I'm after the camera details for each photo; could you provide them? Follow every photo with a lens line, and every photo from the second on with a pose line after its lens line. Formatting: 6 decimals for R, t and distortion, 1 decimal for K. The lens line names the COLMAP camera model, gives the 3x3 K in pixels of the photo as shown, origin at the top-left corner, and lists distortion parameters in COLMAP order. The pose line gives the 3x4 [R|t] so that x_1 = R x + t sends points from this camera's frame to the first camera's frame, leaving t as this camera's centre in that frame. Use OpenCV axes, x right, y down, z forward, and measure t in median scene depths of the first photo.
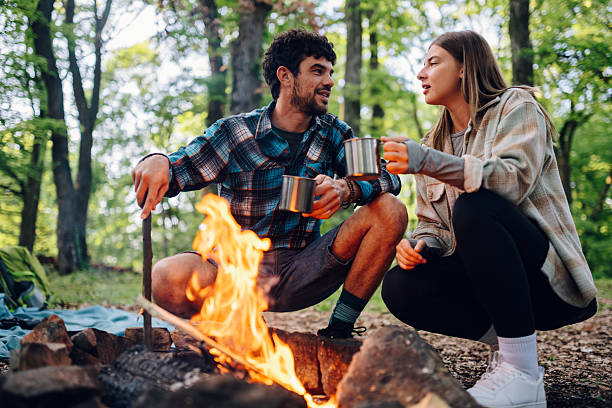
lens RADIAL K [[586.8, 0, 302.2], [0, 586.8, 205.6], [0, 0, 1]] dist [-0.027290, 0.000000]
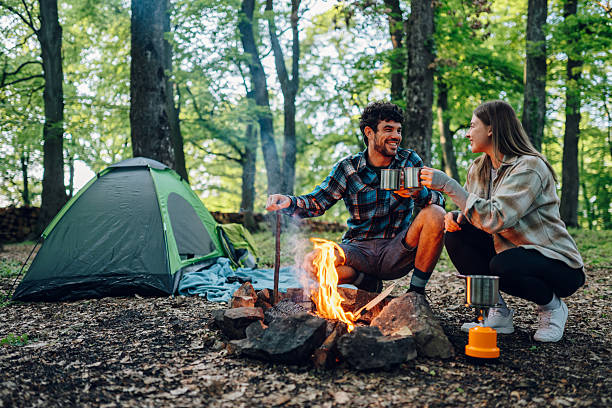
lens RADIAL K [[587.2, 0, 307.7], [0, 587.2, 211.3], [0, 0, 1]] dist [-0.028720, 0.000000]
pose [[0.941718, -0.022990, -0.335616, 0.066220], [0.054768, 0.994829, 0.085531, -0.031520], [0.331914, -0.098927, 0.938108, -0.116692]]
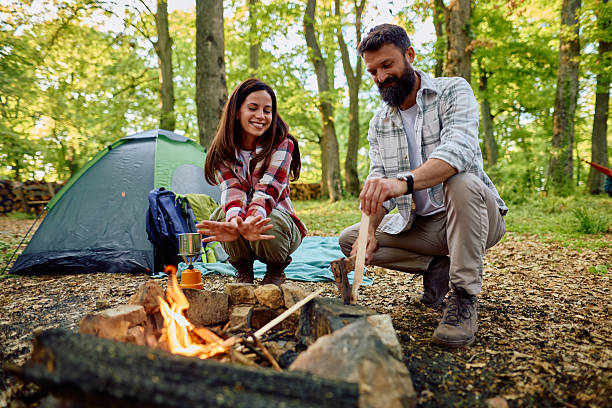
lens RADIAL K [[441.5, 0, 320.5], [0, 441.5, 197.4], [0, 0, 1]] dist [-0.034994, 0.022953]
pose [[0.887413, -0.014058, -0.460760, 0.062436], [0.072825, 0.991258, 0.110017, -0.014349], [0.455186, -0.131185, 0.880680, 0.043704]]
